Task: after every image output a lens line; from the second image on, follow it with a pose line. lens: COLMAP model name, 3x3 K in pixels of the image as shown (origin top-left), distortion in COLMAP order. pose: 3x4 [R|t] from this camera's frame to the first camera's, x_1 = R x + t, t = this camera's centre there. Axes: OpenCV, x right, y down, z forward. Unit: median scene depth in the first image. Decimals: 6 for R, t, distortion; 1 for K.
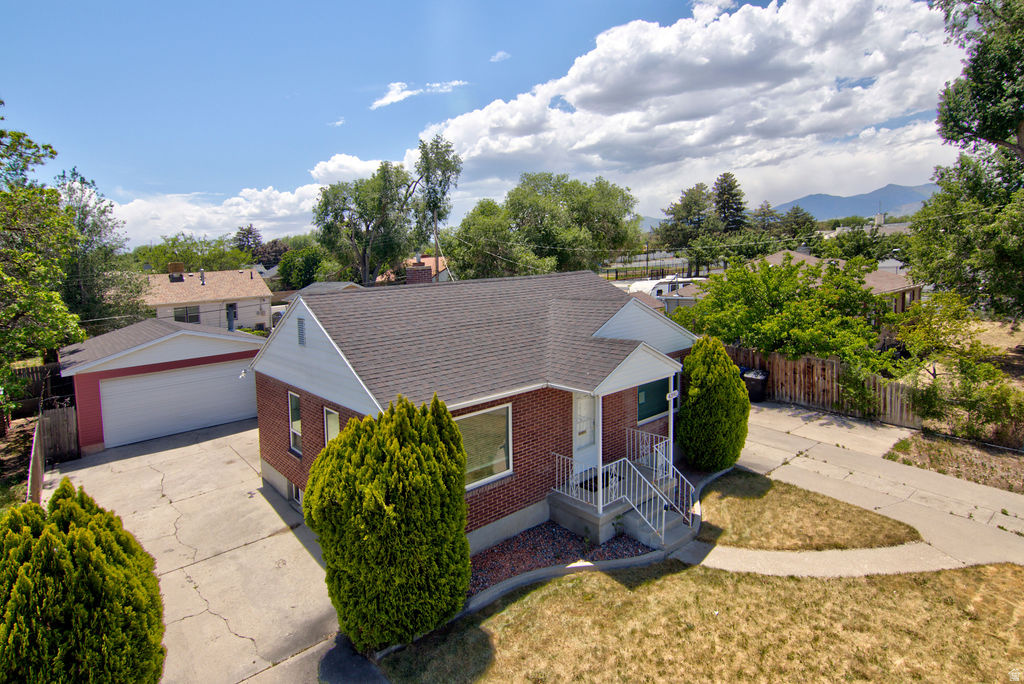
lens RADIAL K [[545.8, 0, 538.5], [0, 545.8, 297.1], [0, 0, 1]] dist [0.002547, -0.000542]
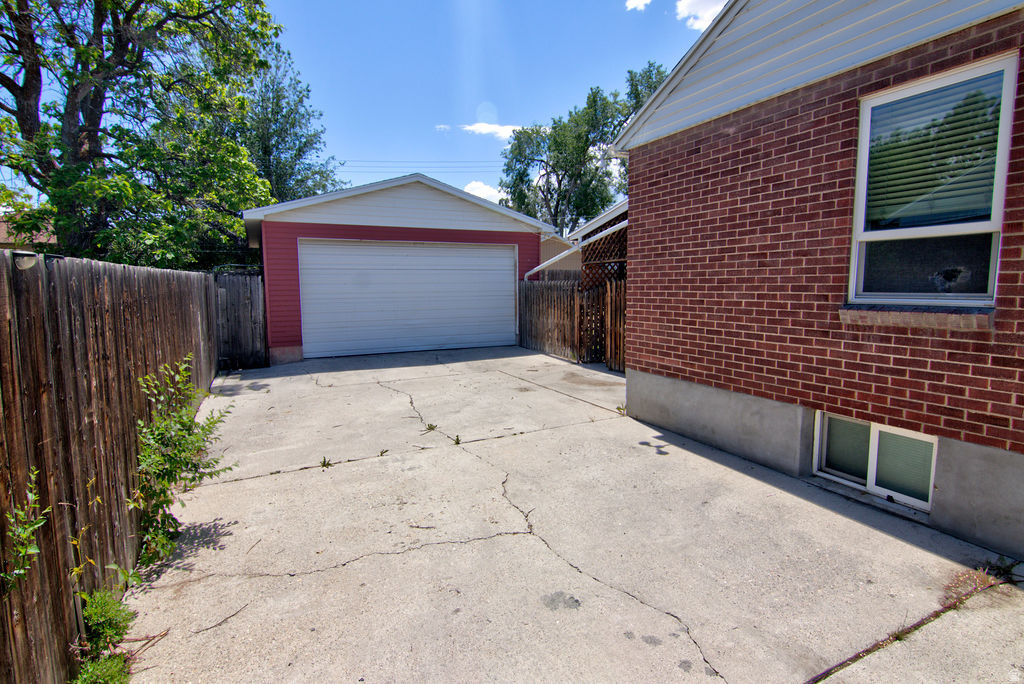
lens RADIAL K [[523.8, 0, 513.5], [0, 523.8, 339.5], [0, 0, 1]] dist [-0.000869, -0.000088]
pose [[0.965652, 0.070612, -0.250060, -0.272884], [-0.060313, 0.996995, 0.048622, 0.136460], [0.252741, -0.031870, 0.967009, 0.322593]]
